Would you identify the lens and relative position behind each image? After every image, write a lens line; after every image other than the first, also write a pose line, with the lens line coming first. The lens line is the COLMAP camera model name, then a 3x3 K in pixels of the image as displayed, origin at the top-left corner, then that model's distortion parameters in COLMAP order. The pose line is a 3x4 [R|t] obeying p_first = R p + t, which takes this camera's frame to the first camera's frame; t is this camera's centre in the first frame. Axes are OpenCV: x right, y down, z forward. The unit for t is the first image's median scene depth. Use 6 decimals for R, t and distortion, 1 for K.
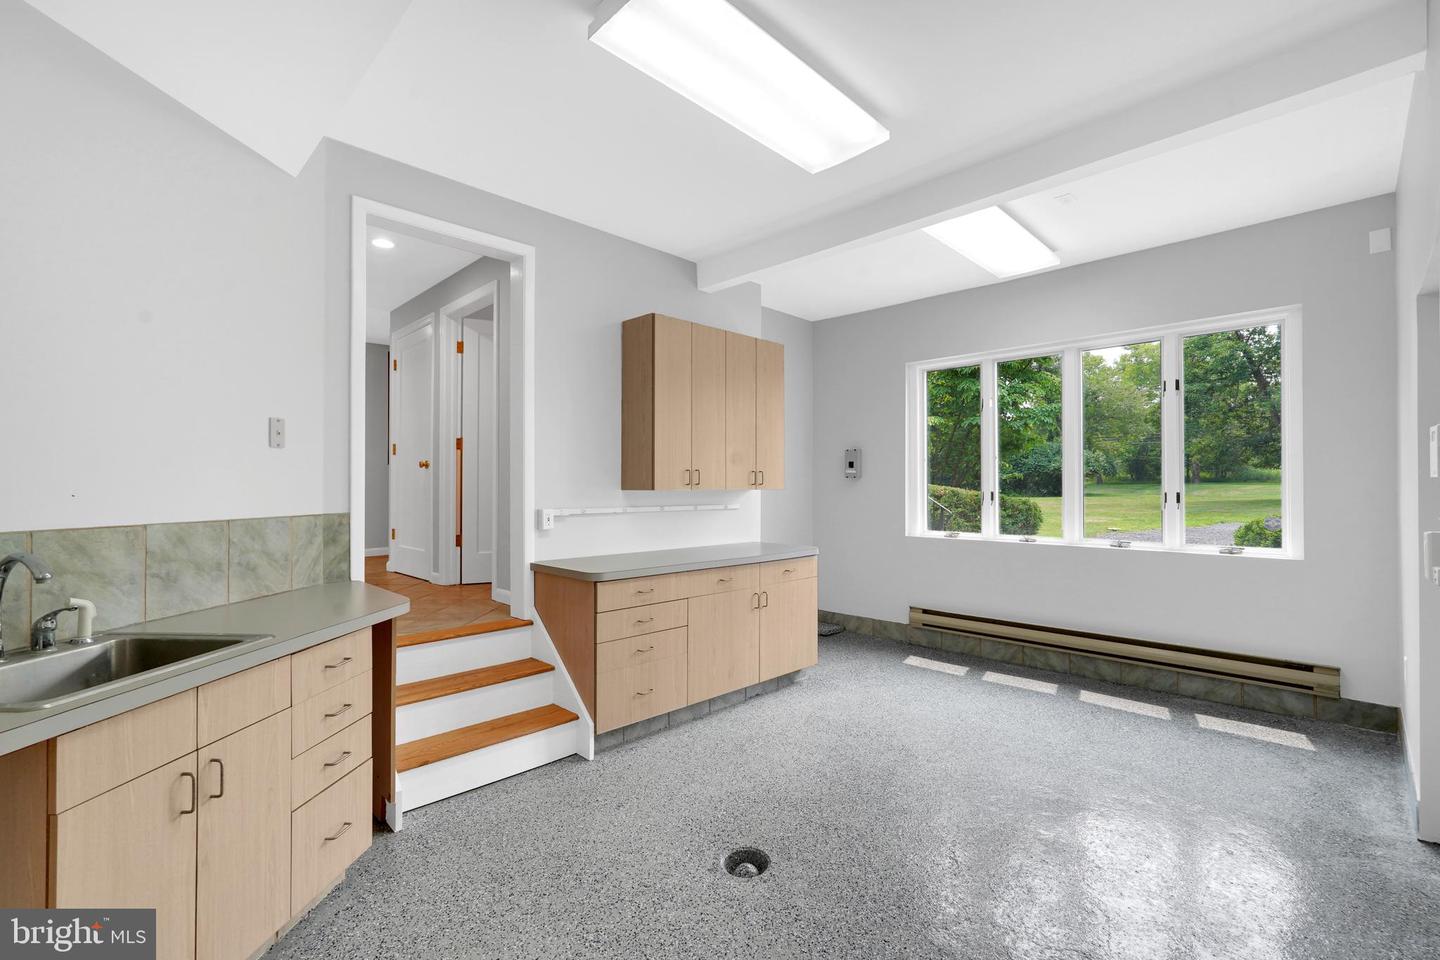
lens RADIAL K [[627.8, 0, 721.9], [0, 627.8, 483.5], [0, 0, 1]] dist [-0.000458, 0.000041]
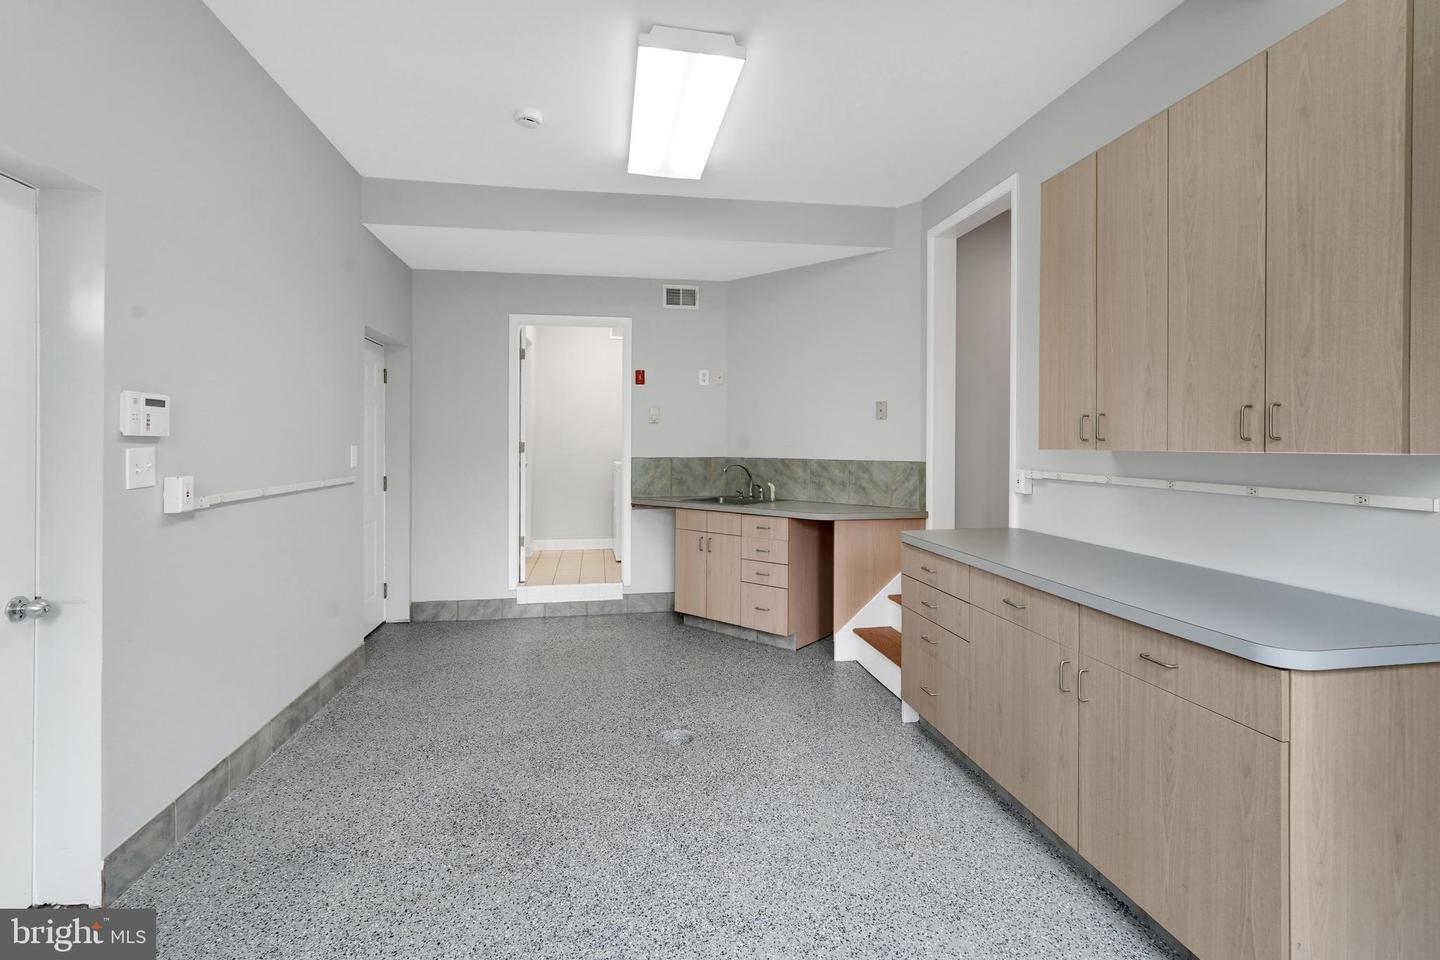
lens RADIAL K [[663.2, 0, 730.2], [0, 663.2, 440.6], [0, 0, 1]] dist [-0.000562, 0.000030]
pose [[-0.561111, -0.000178, -0.827740, 1.022228], [0.004694, 0.999983, -0.003397, 0.003526], [0.827727, -0.005791, -0.561101, 1.731558]]
